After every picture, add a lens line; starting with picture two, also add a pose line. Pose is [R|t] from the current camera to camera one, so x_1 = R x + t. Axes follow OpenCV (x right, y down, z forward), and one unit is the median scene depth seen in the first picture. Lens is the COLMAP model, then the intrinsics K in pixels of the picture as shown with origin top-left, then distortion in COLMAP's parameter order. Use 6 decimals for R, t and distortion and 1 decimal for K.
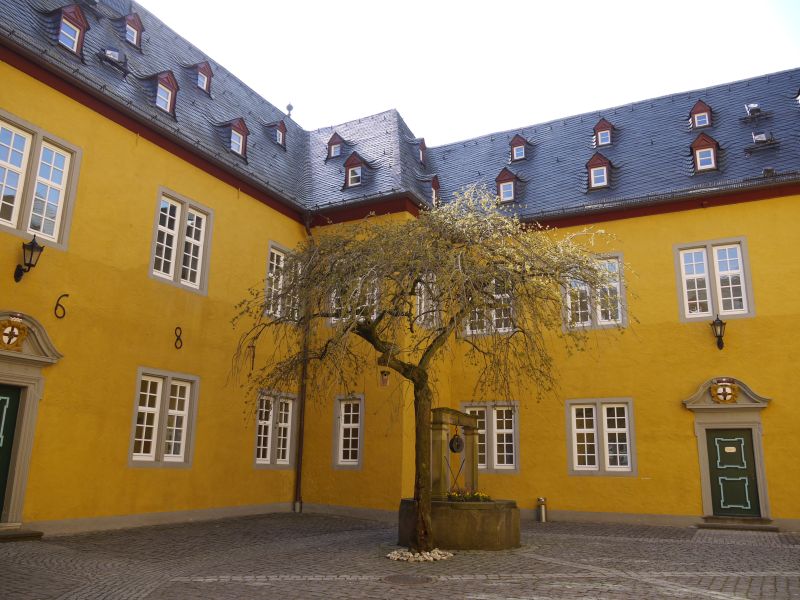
lens RADIAL K [[669.3, 0, 398.4], [0, 669.3, 300.0], [0, 0, 1]] dist [-0.014627, 0.005639]
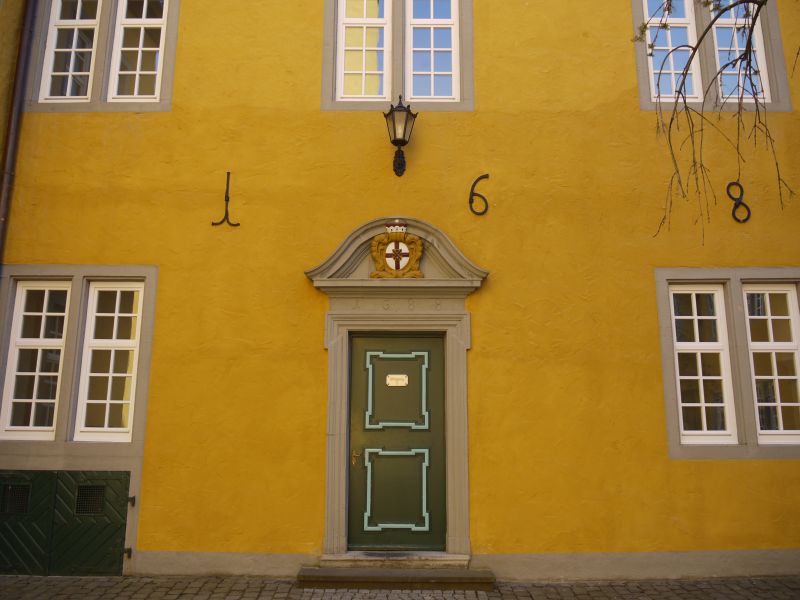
lens RADIAL K [[669.3, 0, 399.2], [0, 669.3, 299.0], [0, 0, 1]] dist [-0.014627, 0.005639]
pose [[0.469771, -0.198258, -0.860238, -0.035143], [0.224405, 0.969265, -0.100839, 0.143678], [0.853790, -0.145671, 0.499823, 0.613611]]
